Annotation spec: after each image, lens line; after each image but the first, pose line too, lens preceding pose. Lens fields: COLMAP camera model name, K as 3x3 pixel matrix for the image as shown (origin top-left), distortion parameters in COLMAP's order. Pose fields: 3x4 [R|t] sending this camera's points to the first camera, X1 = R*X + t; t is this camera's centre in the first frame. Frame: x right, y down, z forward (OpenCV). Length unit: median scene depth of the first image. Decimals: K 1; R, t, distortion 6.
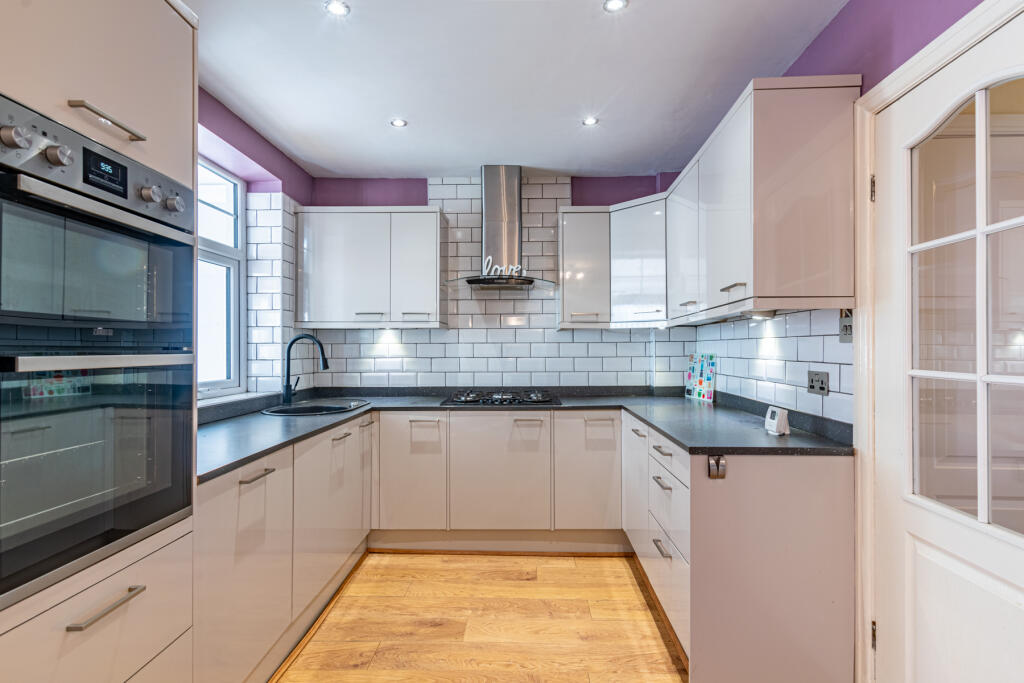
lens RADIAL K [[503.7, 0, 514.9], [0, 503.7, 343.5], [0, 0, 1]] dist [-0.000206, -0.000519]
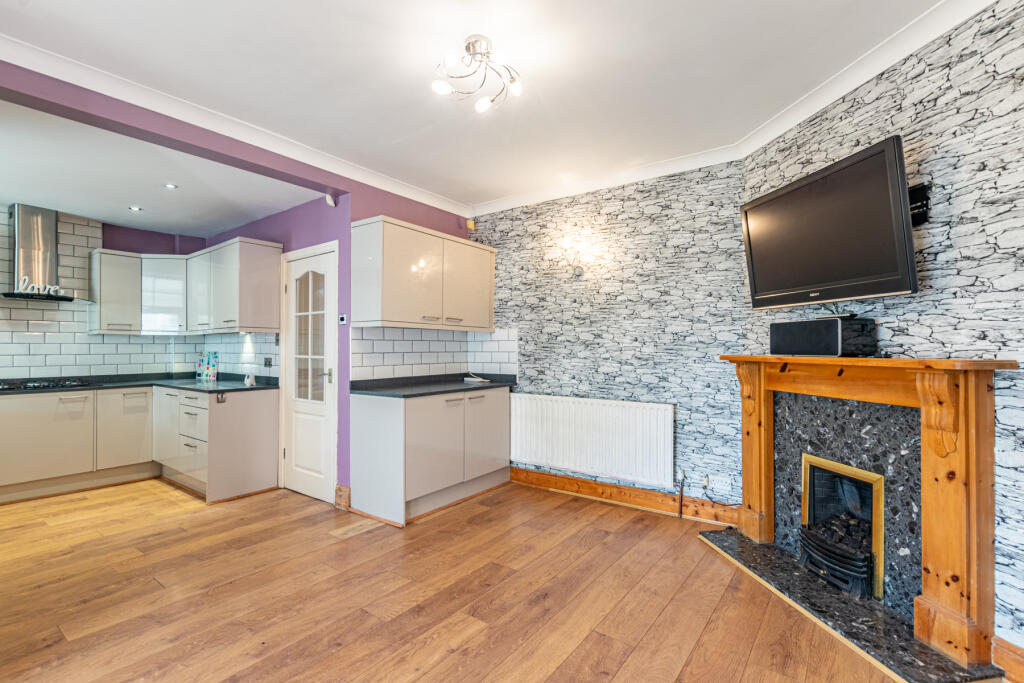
lens RADIAL K [[472.5, 0, 518.5], [0, 472.5, 345.4], [0, 0, 1]] dist [0.012964, -0.000699]
pose [[0.574428, 0.006154, 0.818532, -0.355103], [-0.009791, 0.999952, -0.000646, -0.008475], [-0.818496, -0.007643, 0.574461, -0.806819]]
